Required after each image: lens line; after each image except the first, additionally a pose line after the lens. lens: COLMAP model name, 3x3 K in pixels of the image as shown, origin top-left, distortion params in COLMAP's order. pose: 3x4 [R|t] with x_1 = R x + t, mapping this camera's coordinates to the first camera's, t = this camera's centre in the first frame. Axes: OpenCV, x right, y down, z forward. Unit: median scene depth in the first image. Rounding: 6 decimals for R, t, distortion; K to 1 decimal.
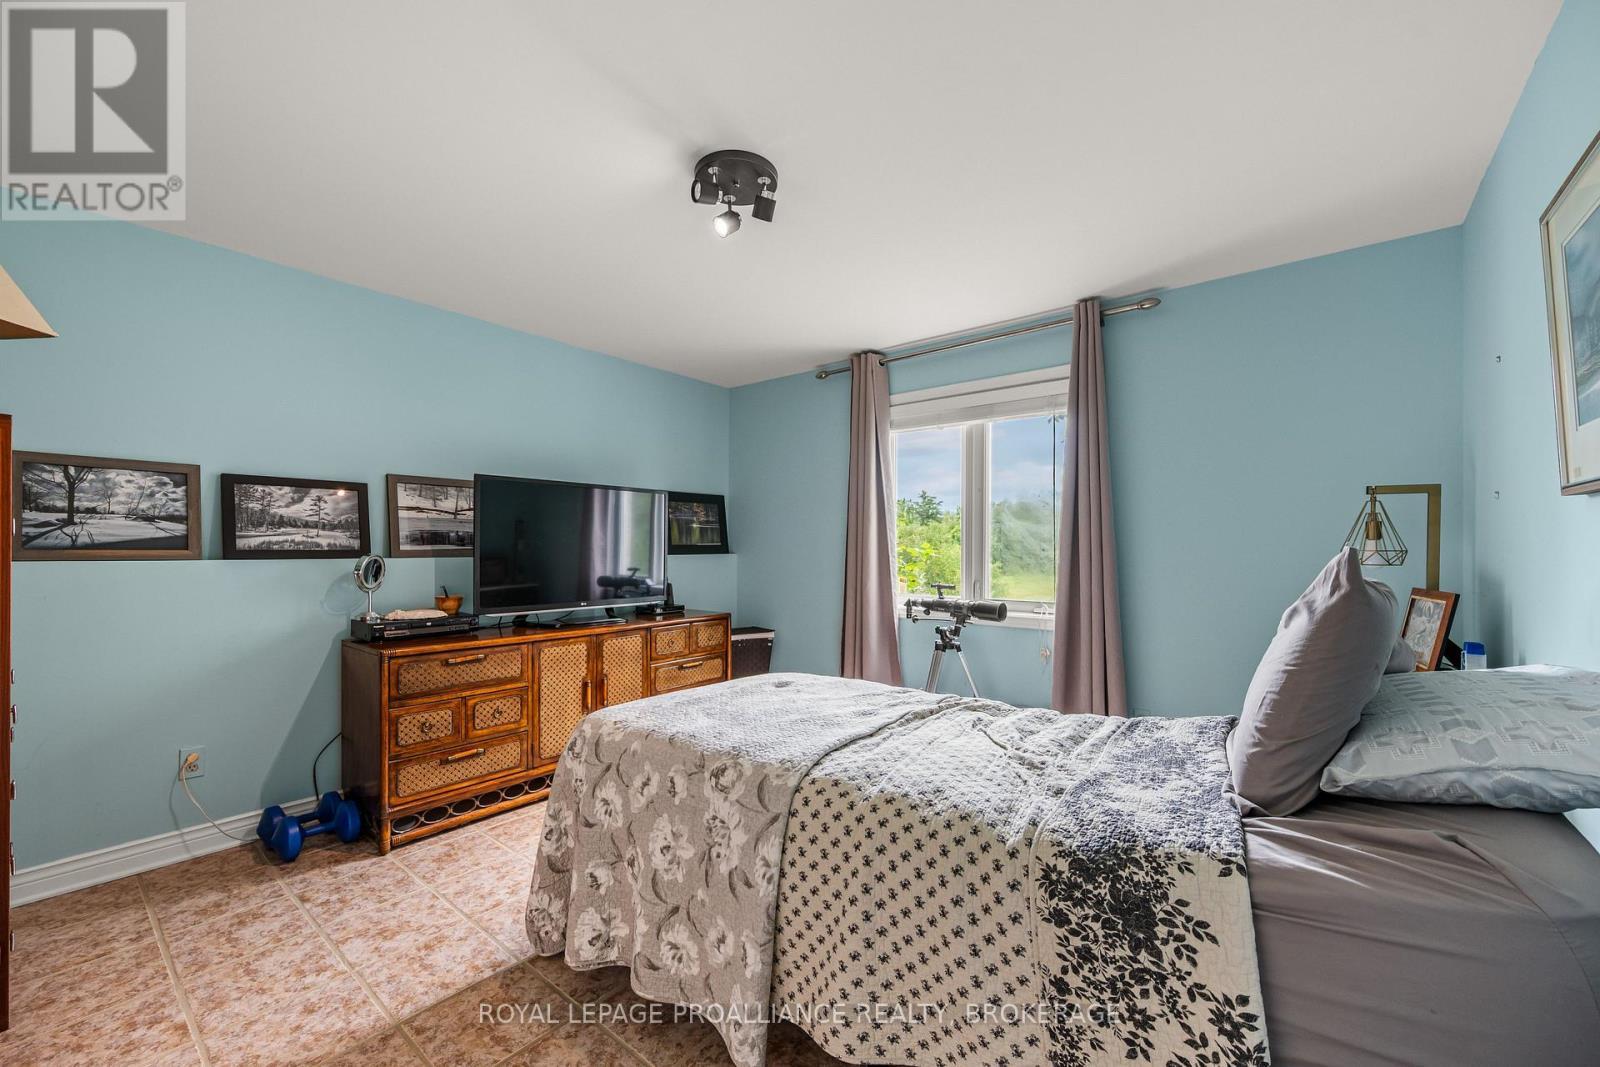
lens RADIAL K [[624.2, 0, 800.0], [0, 624.2, 533.5], [0, 0, 1]] dist [-0.002149, -0.000395]
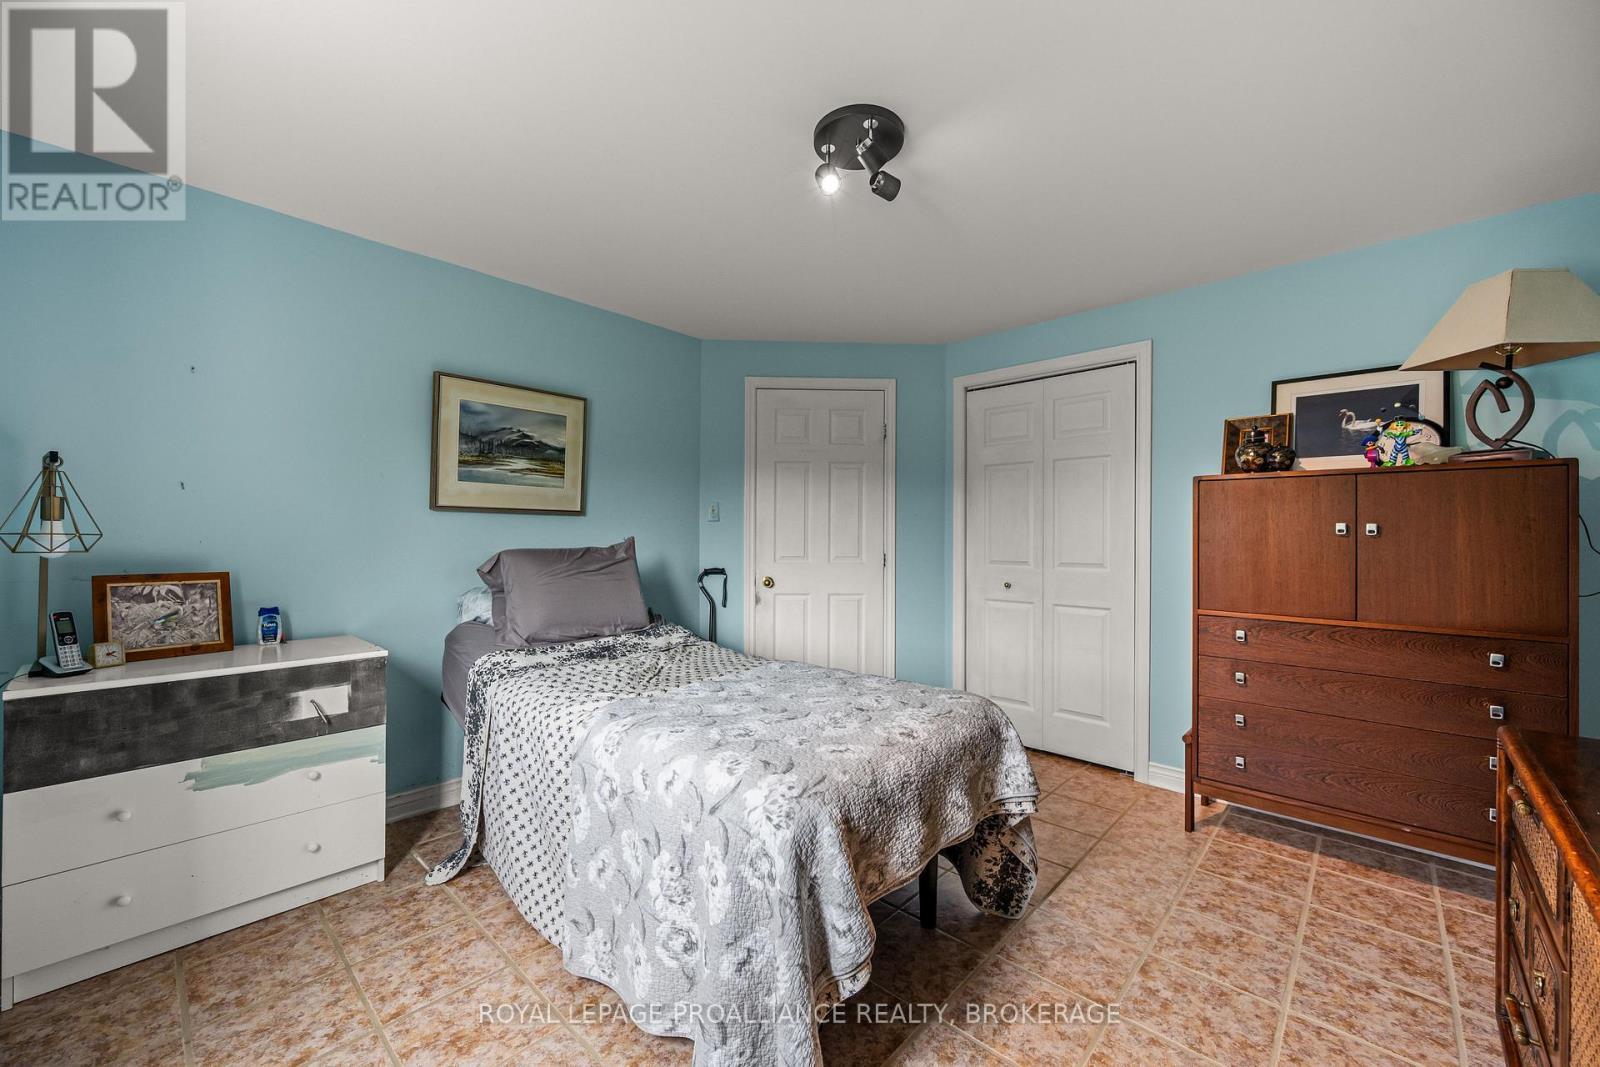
lens RADIAL K [[624.2, 0, 800.0], [0, 624.2, 533.5], [0, 0, 1]] dist [-0.002149, -0.000395]
pose [[-0.997696, -0.003474, 0.067749, -0.091213], [-0.003888, 0.999975, -0.005987, 0.013783], [-0.067726, -0.006236, -0.997684, 2.130712]]
